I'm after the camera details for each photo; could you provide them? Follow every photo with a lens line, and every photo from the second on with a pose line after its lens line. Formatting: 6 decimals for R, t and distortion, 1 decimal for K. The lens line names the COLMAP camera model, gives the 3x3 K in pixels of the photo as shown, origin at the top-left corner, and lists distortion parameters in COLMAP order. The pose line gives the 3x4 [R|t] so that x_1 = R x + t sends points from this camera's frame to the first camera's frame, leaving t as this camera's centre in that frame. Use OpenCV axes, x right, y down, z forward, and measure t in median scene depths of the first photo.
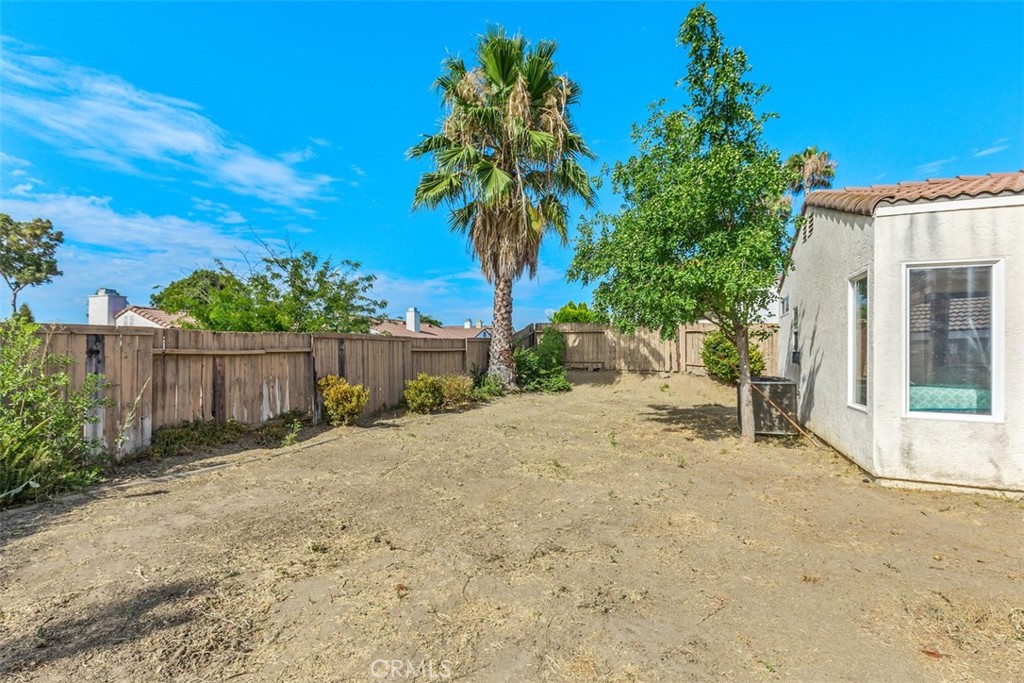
lens RADIAL K [[453.0, 0, 513.1], [0, 453.0, 347.4], [0, 0, 1]] dist [-0.002379, -0.000232]
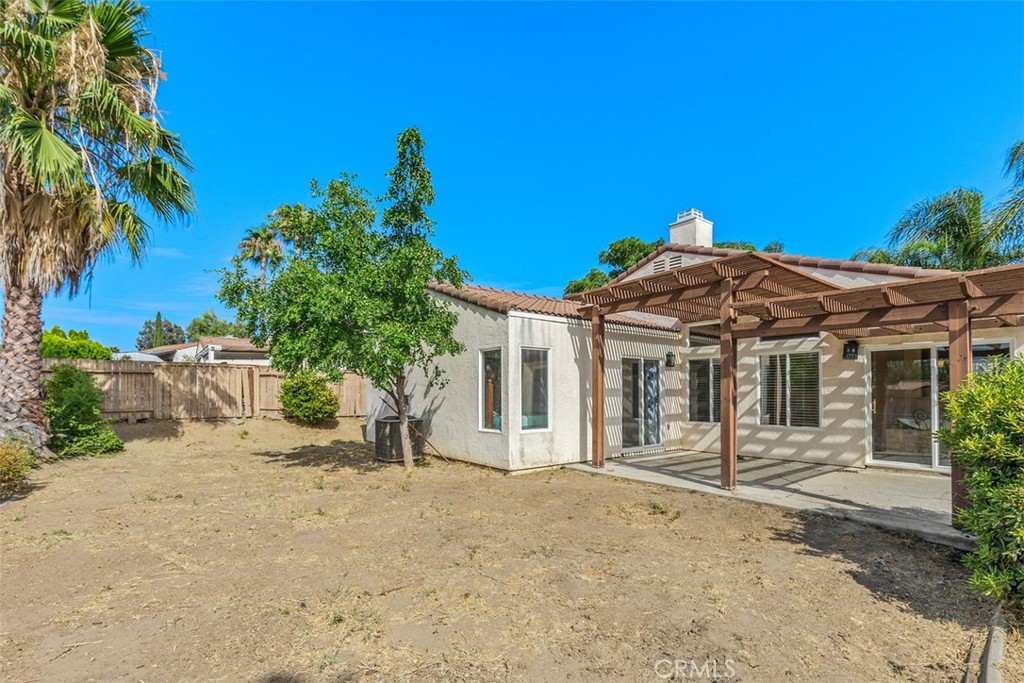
lens RADIAL K [[472.8, 0, 512.4], [0, 472.8, 382.0], [0, 0, 1]] dist [-0.004311, -0.000096]
pose [[0.492943, 0.006089, 0.870040, -0.503580], [0.003279, 0.999955, -0.008855, -0.019338], [-0.870055, 0.007218, 0.492901, 0.087933]]
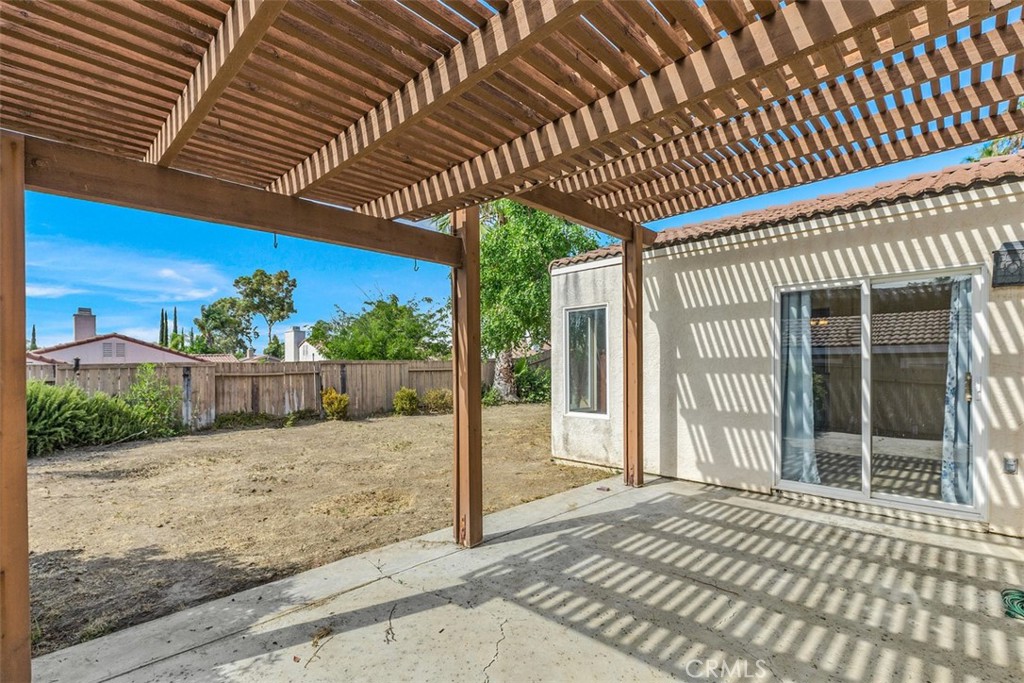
lens RADIAL K [[469.7, 0, 509.7], [0, 469.7, 366.3], [0, 0, 1]] dist [-0.003212, 0.000100]
pose [[0.928820, -0.016555, -0.370160, 0.859028], [0.019853, 0.999790, 0.005100, -0.008772], [0.369998, -0.012086, 0.928954, -0.306020]]
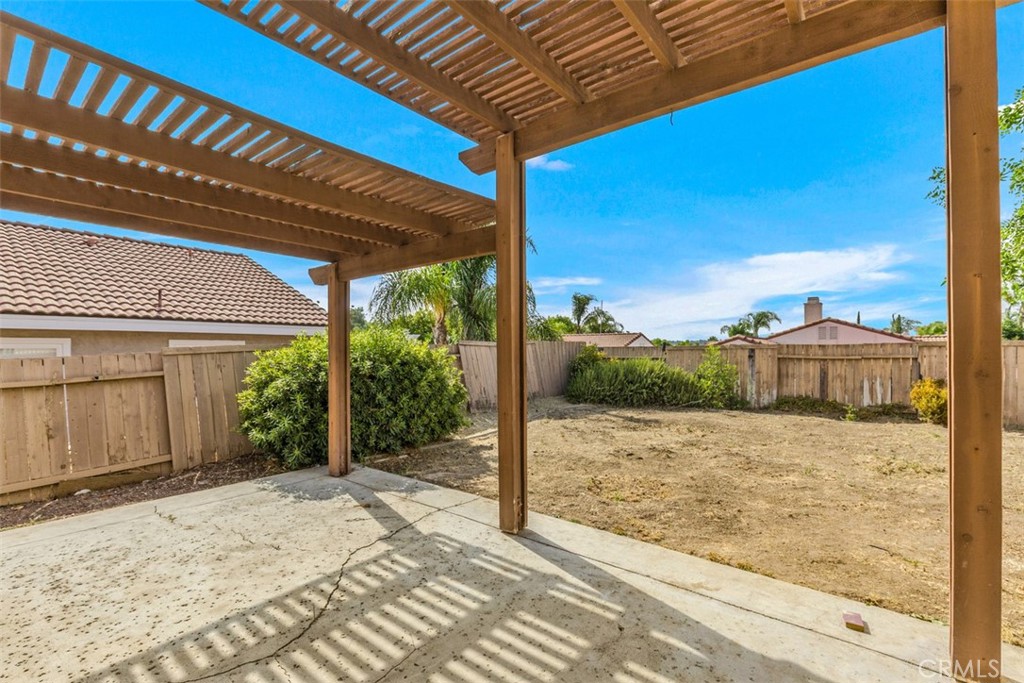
lens RADIAL K [[463.2, 0, 510.6], [0, 463.2, 344.6], [0, 0, 1]] dist [-0.002013, -0.000119]
pose [[-0.273630, -0.020910, -0.961608, 1.125982], [0.002182, 0.999748, -0.022360, 0.000229], [0.961832, -0.008216, -0.273516, 0.332525]]
